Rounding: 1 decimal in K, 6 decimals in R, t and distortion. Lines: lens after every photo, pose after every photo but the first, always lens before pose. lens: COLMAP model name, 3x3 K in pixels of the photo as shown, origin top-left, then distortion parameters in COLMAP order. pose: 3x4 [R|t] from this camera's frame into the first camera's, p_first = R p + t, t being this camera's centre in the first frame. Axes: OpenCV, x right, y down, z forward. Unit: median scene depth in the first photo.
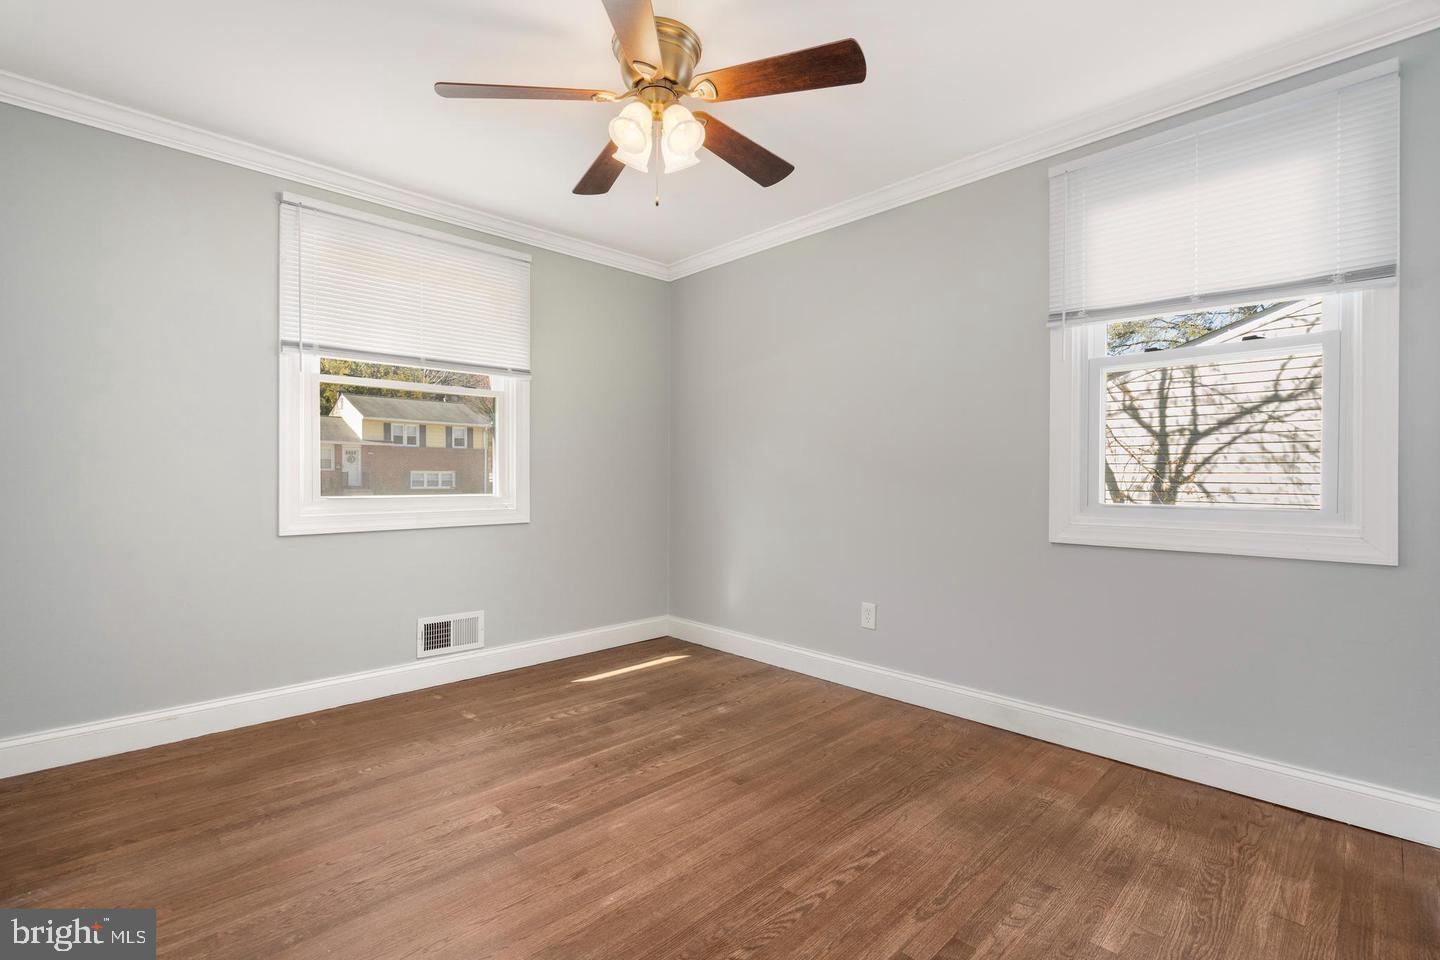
lens RADIAL K [[662.1, 0, 714.1], [0, 662.1, 458.2], [0, 0, 1]] dist [-0.002486, 0.000821]
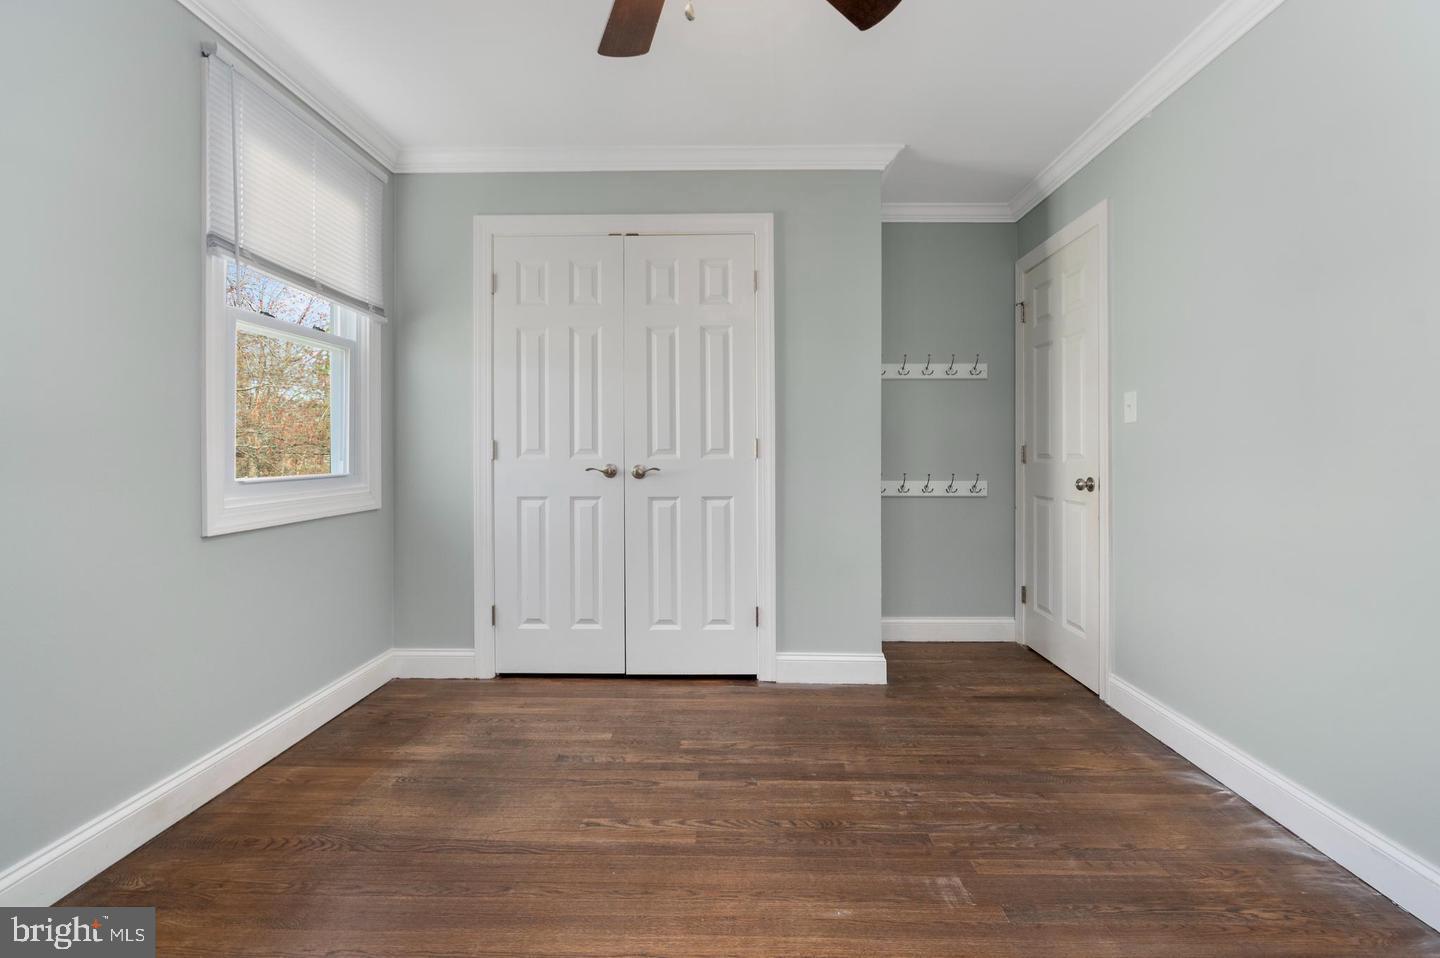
lens RADIAL K [[662.1, 0, 714.1], [0, 662.1, 457.2], [0, 0, 1]] dist [-0.002486, 0.000821]
pose [[-0.699061, -0.010829, 0.714980, -0.636253], [-0.021023, 0.999764, -0.005413, 0.040771], [-0.714753, -0.018815, -0.699124, 1.657270]]
